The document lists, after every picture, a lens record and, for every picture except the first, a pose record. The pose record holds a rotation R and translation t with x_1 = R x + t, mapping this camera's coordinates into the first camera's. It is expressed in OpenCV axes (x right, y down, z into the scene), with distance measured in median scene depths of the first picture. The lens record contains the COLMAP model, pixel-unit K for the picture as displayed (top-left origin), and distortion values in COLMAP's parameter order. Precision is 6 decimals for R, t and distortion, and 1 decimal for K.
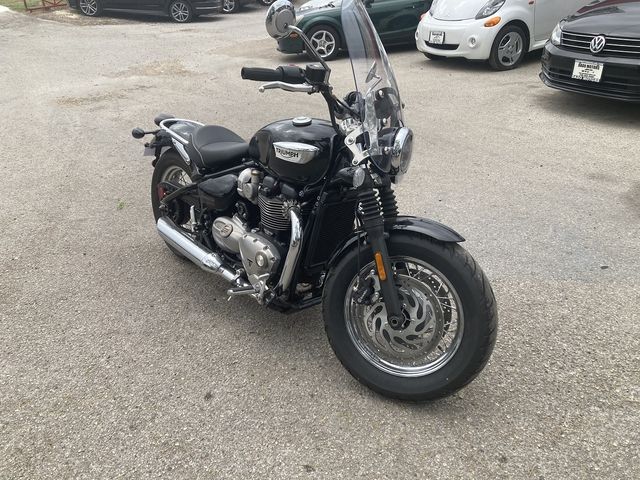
lens RADIAL K [[515.7, 0, 322.0], [0, 515.7, 241.0], [0, 0, 1]] dist [0.004700, 0.003748]
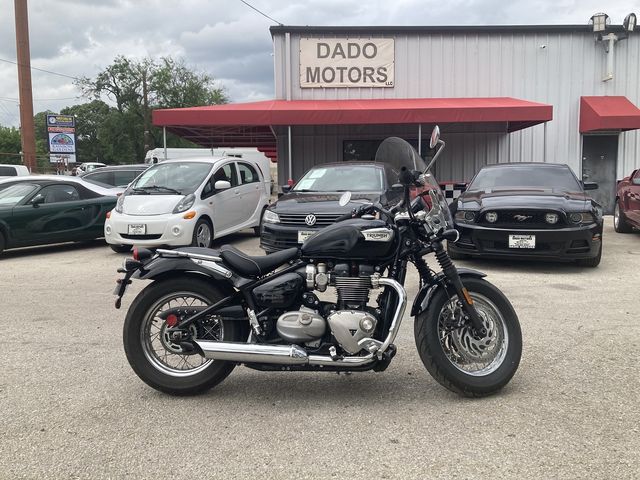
lens RADIAL K [[515.7, 0, 322.0], [0, 515.7, 241.0], [0, 0, 1]] dist [0.004700, 0.003748]
pose [[0.690248, -0.016596, 0.723382, -0.324591], [0.305542, 0.912918, -0.270602, 0.046848], [-0.655898, 0.407806, 0.635211, 0.065300]]
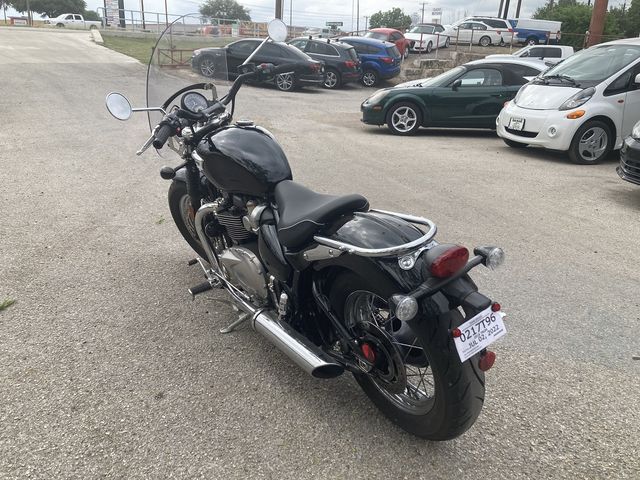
lens RADIAL K [[516.4, 0, 320.1], [0, 516.4, 237.6], [0, 0, 1]] dist [0.018700, -0.003144]
pose [[0.974423, 0.161553, -0.156206, 0.049626], [-0.183556, 0.973201, -0.138519, 0.027361], [0.129641, 0.163649, 0.977963, 0.015654]]
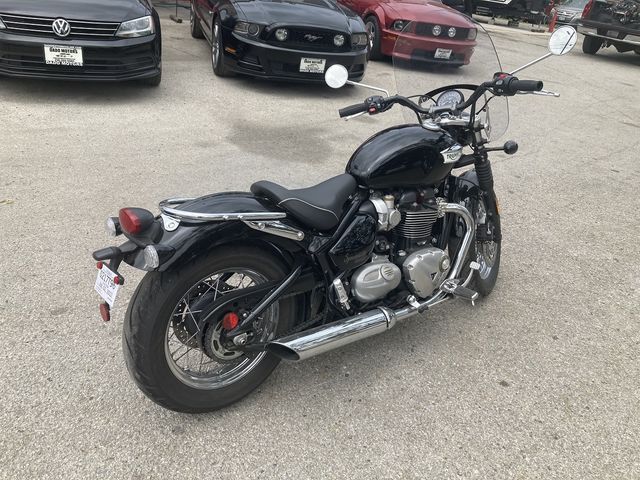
lens RADIAL K [[515.7, 0, 322.0], [0, 515.7, 241.0], [0, 0, 1]] dist [0.004700, 0.003748]
pose [[0.082315, -0.406435, 0.909964, -0.326060], [0.346343, 0.867820, 0.356281, -0.140558], [-0.934490, 0.285832, 0.212200, 0.302185]]
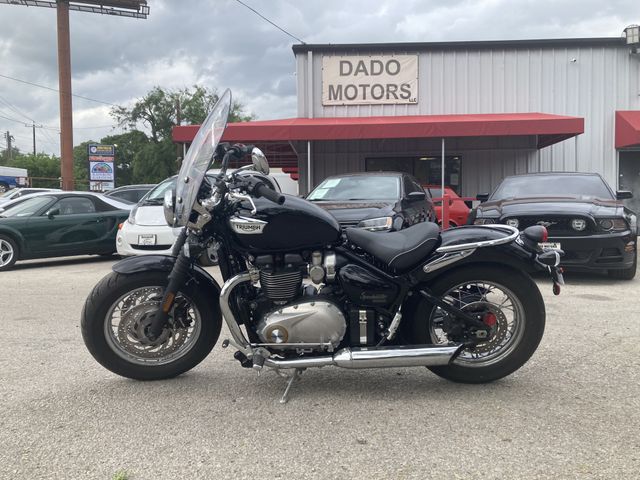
lens RADIAL K [[517.1, 0, 320.0], [0, 517.1, 240.0], [0, 0, 1]] dist [0.013654, -0.010586]
pose [[0.735332, 0.025488, 0.677228, -0.264386], [0.280914, 0.897939, -0.338810, 0.078201], [-0.616745, 0.439381, 0.653124, 0.082032]]
